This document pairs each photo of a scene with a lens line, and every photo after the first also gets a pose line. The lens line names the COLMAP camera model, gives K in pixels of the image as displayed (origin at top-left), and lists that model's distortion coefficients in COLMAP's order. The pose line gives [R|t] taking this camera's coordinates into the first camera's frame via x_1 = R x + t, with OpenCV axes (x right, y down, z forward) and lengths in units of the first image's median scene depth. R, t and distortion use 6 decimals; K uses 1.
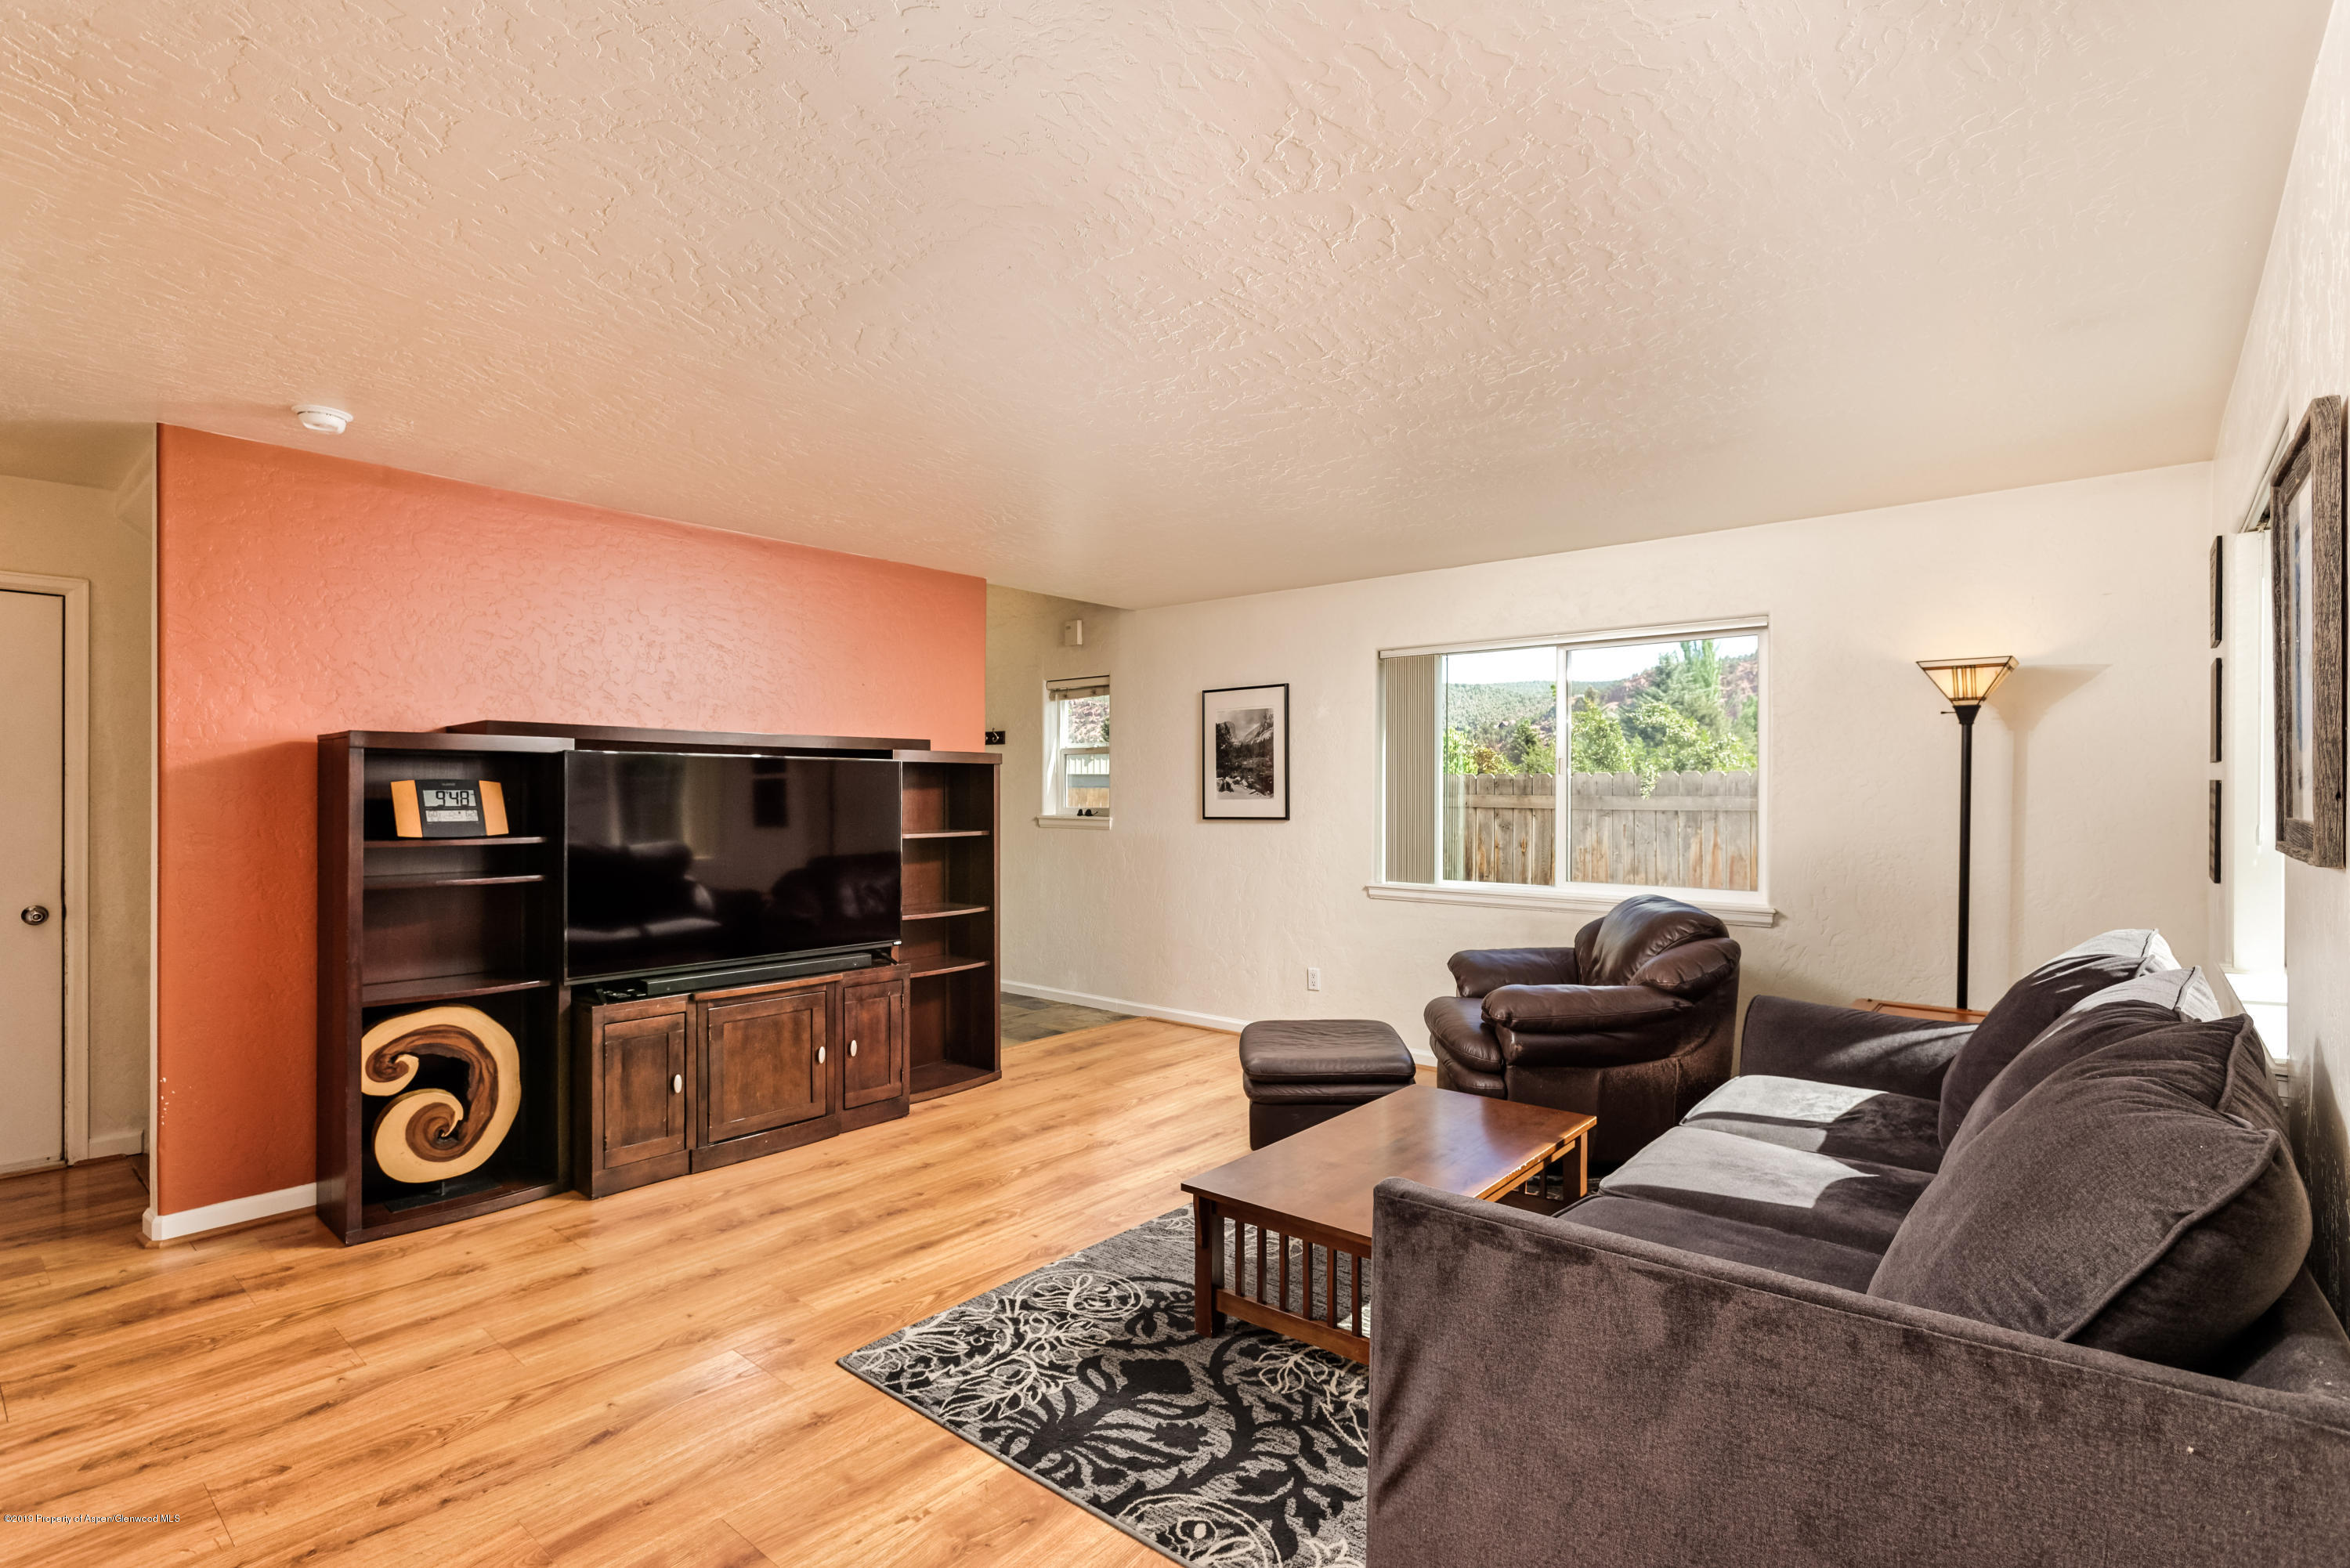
lens RADIAL K [[1112.3, 0, 1161.1], [0, 1112.3, 791.9], [0, 0, 1]] dist [0.000147, 0.000121]
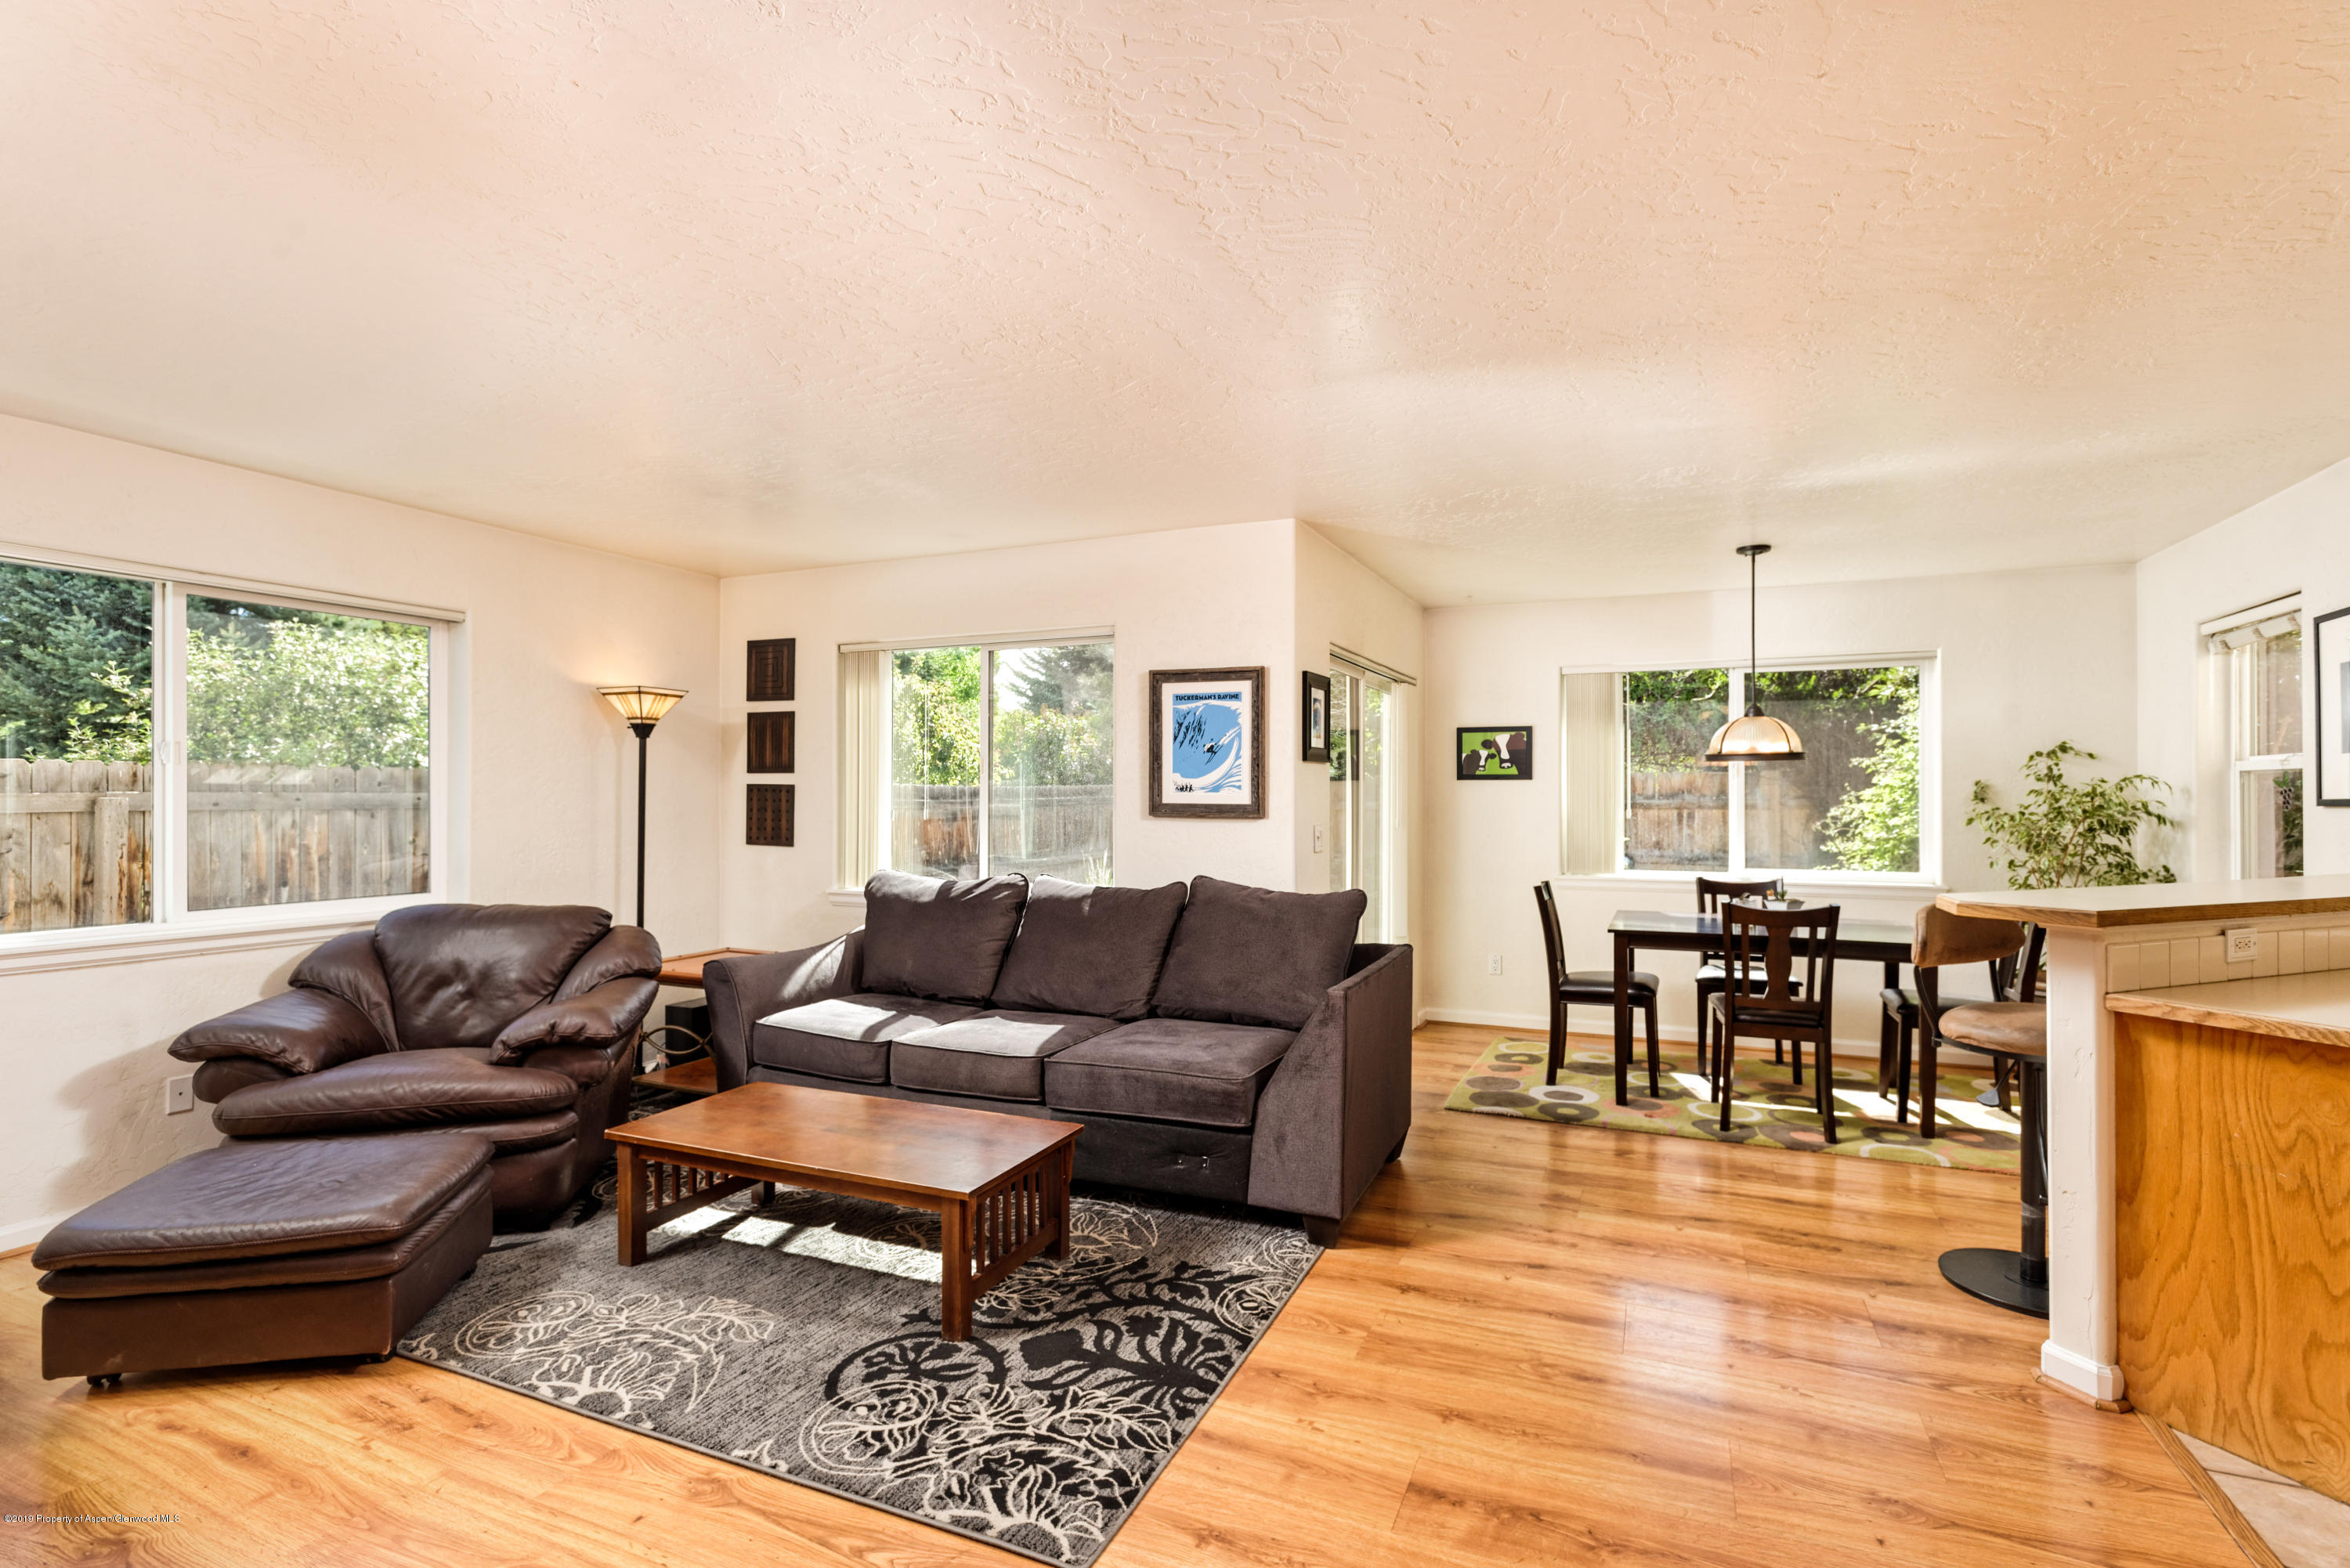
lens RADIAL K [[1109.8, 0, 1182.5], [0, 1109.8, 795.6], [0, 0, 1]] dist [-0.001095, -0.000239]
pose [[-0.295746, -0.002275, 0.955264, -1.028980], [-0.006562, 0.999978, 0.000350, 0.001581], [-0.955244, -0.006165, -0.295754, 1.183956]]
